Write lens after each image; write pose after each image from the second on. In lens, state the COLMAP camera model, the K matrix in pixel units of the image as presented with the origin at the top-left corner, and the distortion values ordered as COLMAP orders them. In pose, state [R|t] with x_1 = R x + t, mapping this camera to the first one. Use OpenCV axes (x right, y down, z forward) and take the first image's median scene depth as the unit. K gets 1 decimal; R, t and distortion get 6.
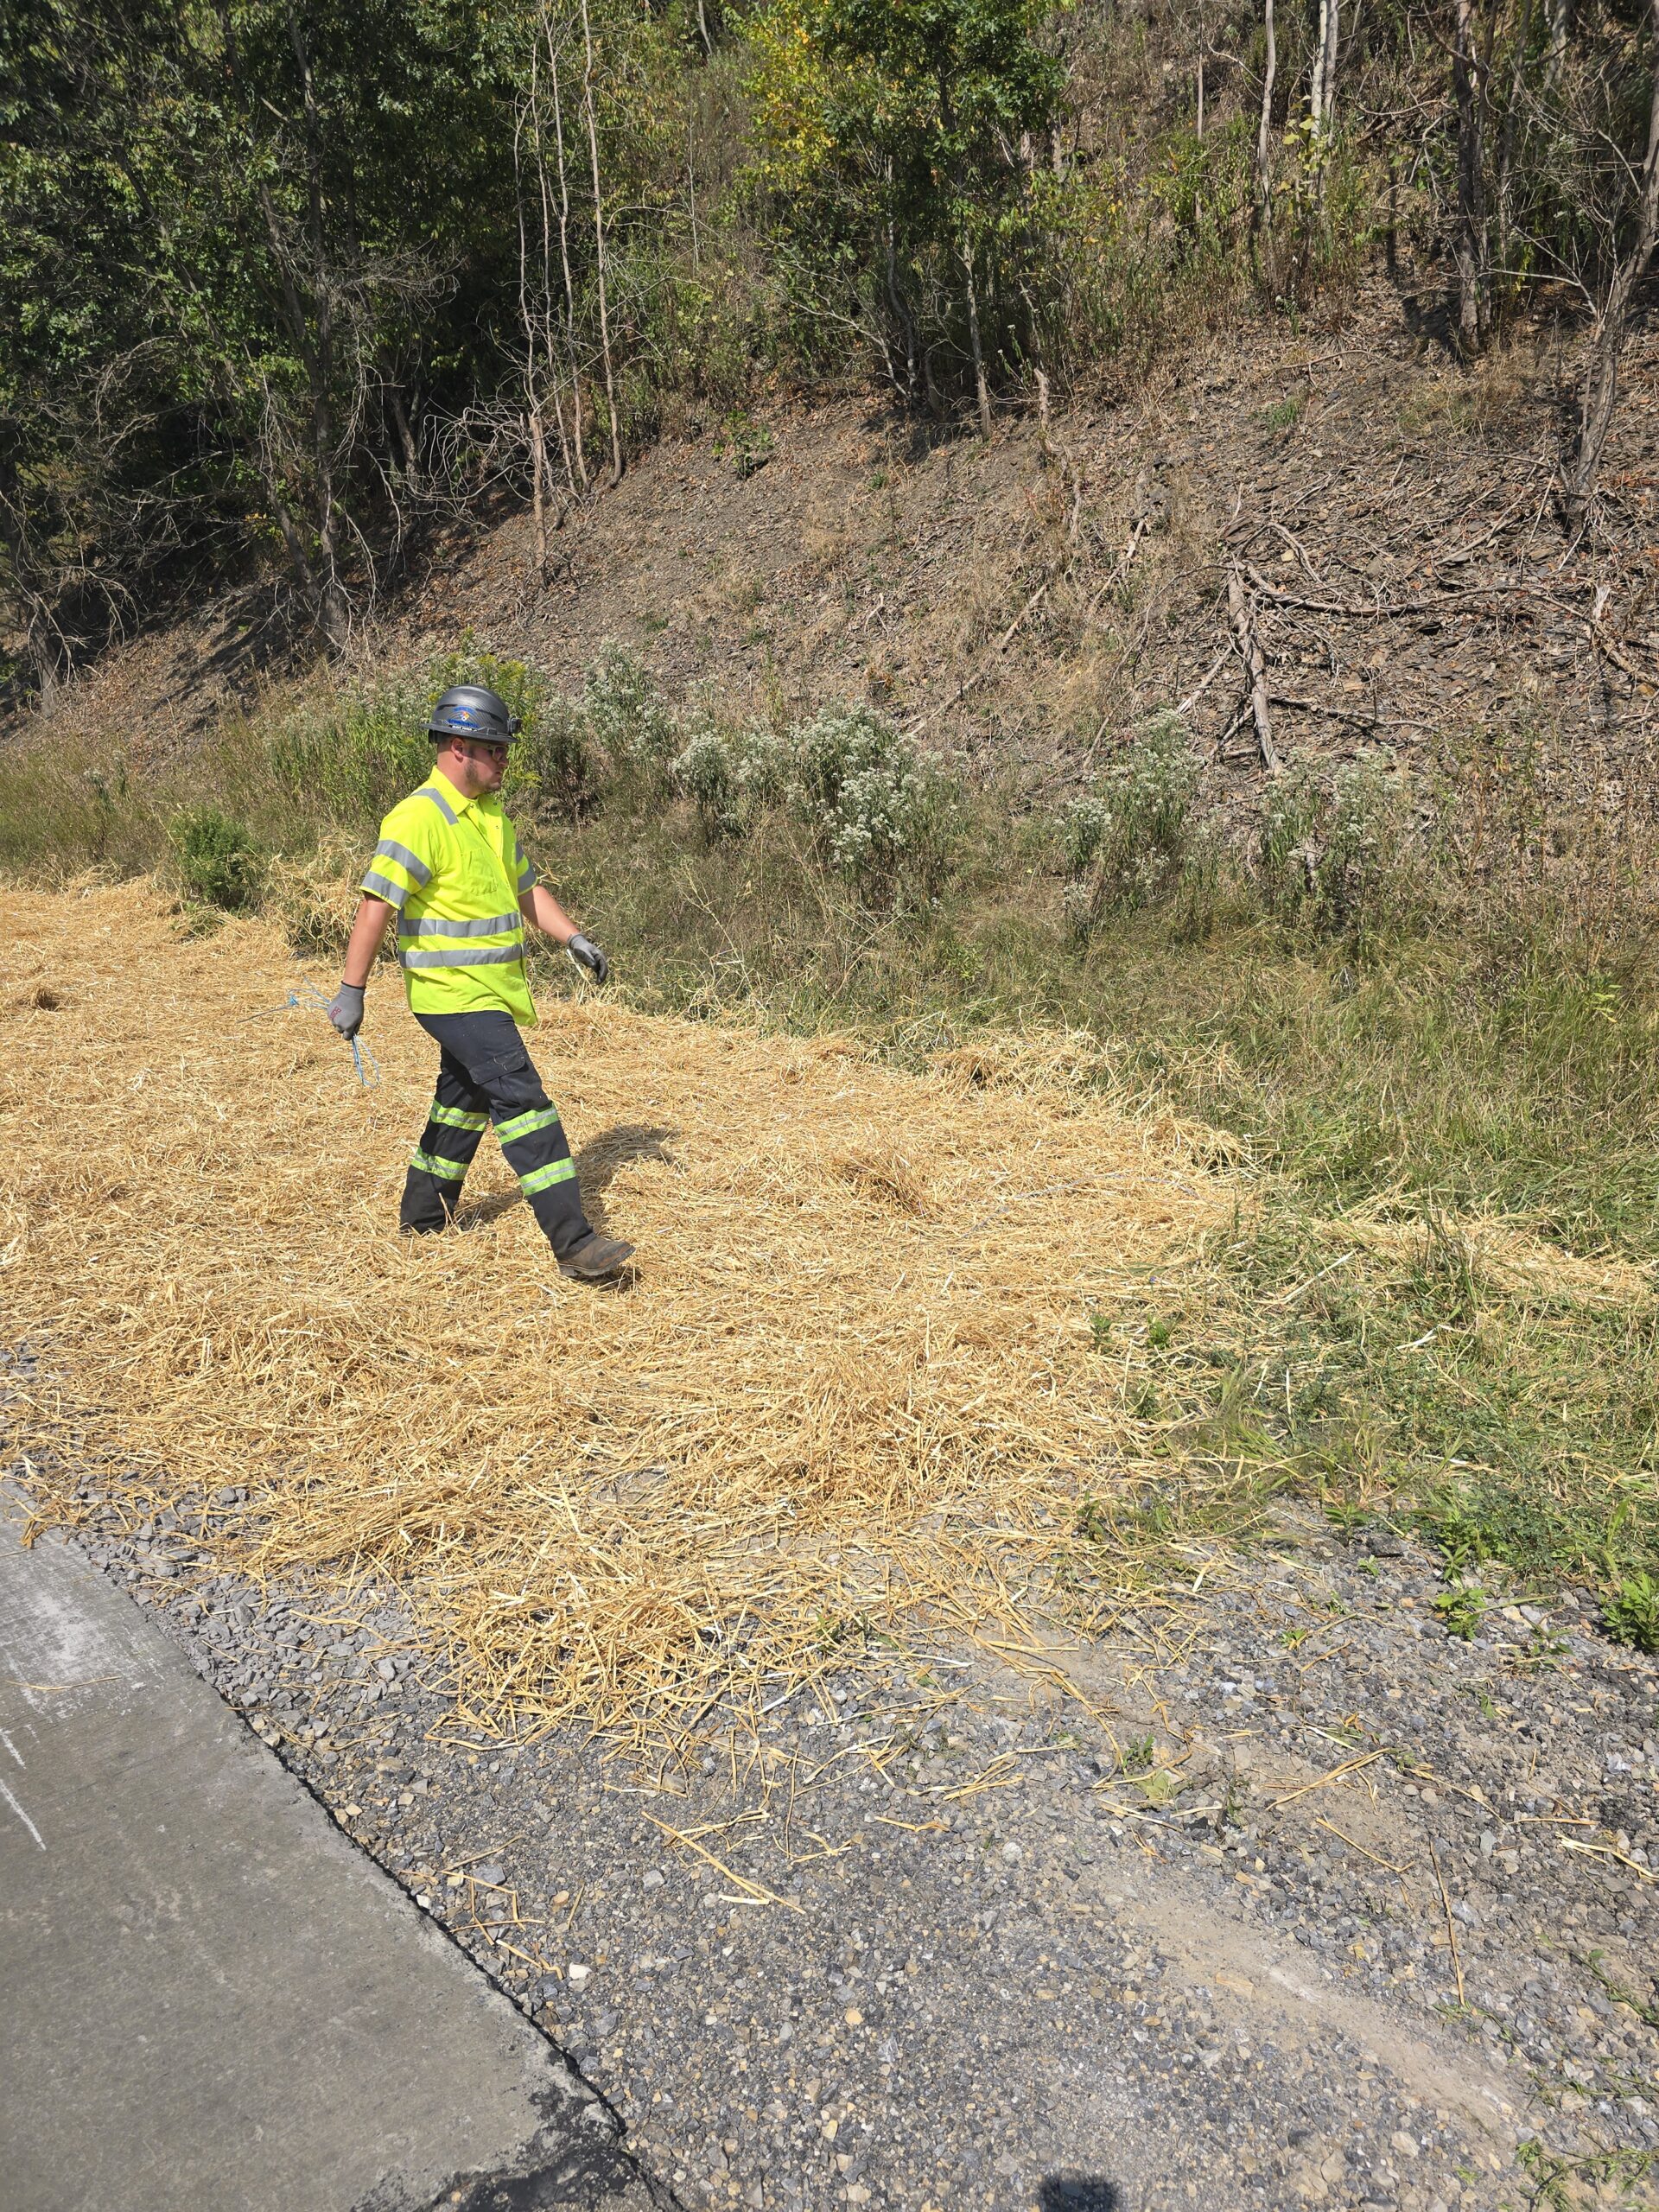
lens RADIAL K [[1490.9, 0, 751.1], [0, 1490.9, 1079.7], [0, 0, 1]] dist [0.168488, -0.137131]
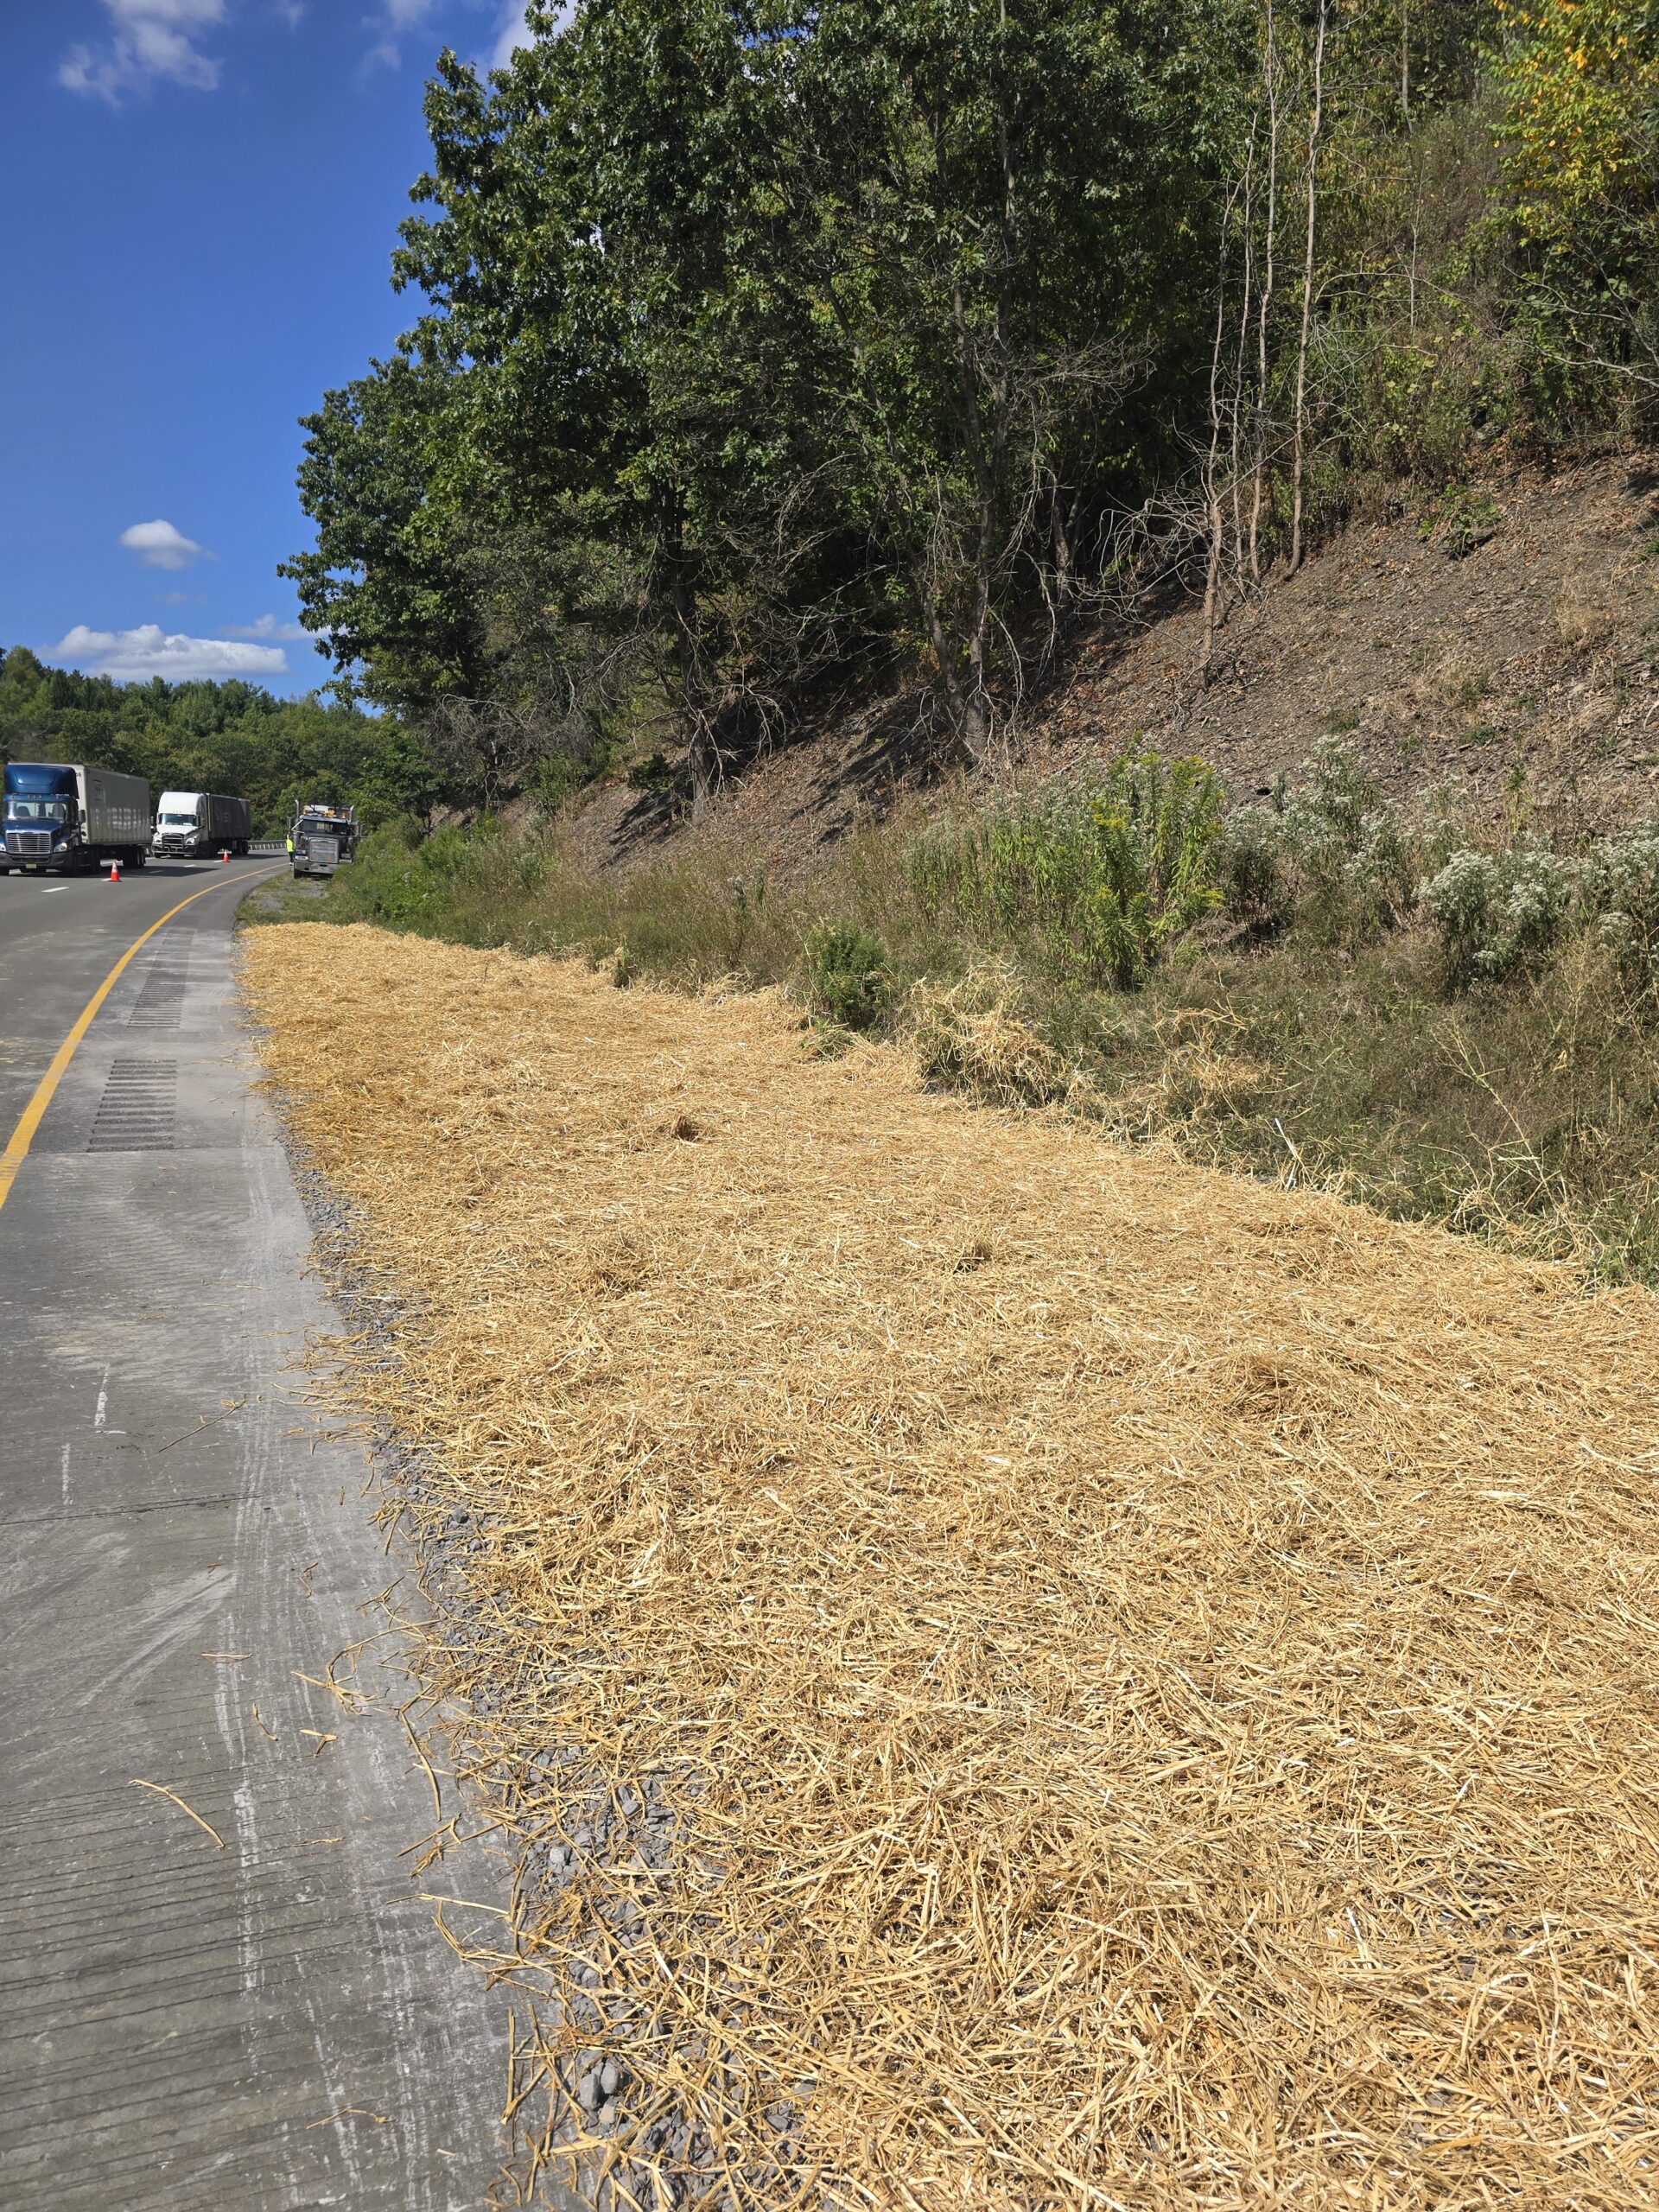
lens RADIAL K [[1466.2, 0, 829.5], [0, 1466.2, 1106.0], [0, 0, 1]] dist [0.147700, -0.040897]
pose [[0.948458, 0.083364, -0.305740, -0.052339], [-0.098098, 0.994625, -0.033120, -0.021932], [0.301336, 0.061405, 0.951539, 0.088981]]
